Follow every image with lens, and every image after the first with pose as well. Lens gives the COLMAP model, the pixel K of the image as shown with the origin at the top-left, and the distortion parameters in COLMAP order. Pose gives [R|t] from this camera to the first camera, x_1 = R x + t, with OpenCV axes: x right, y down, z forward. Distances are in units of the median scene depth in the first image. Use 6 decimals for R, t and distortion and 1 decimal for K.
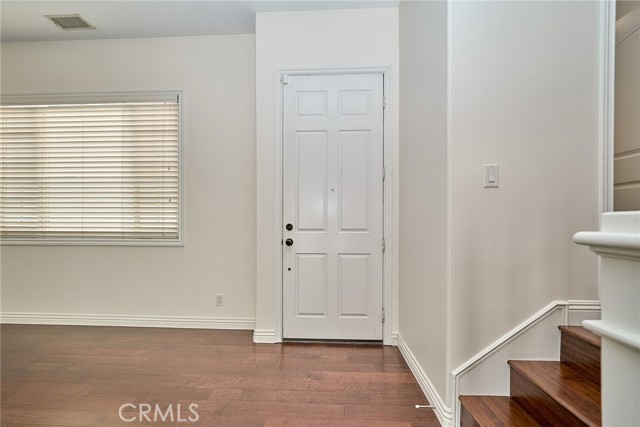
lens RADIAL K [[284.0, 0, 312.3], [0, 284.0, 220.8], [0, 0, 1]] dist [-0.001622, -0.000102]
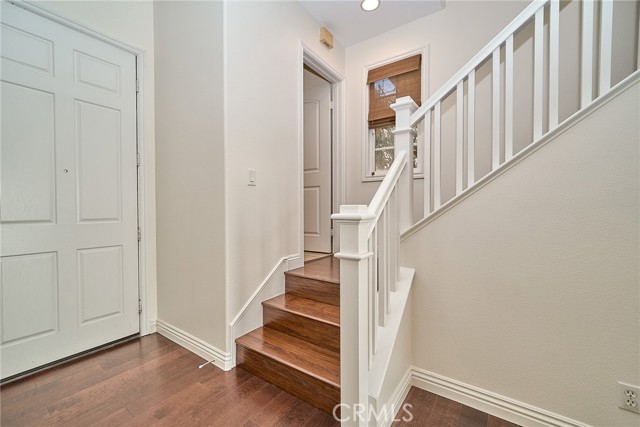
lens RADIAL K [[268.1, 0, 315.9], [0, 268.1, 211.7], [0, 0, 1]] dist [-0.001399, -0.000022]
pose [[0.541734, -0.013613, 0.840440, -0.247814], [0.004585, 0.999902, 0.013241, -0.001114], [-0.840537, -0.003319, 0.541744, -0.001676]]
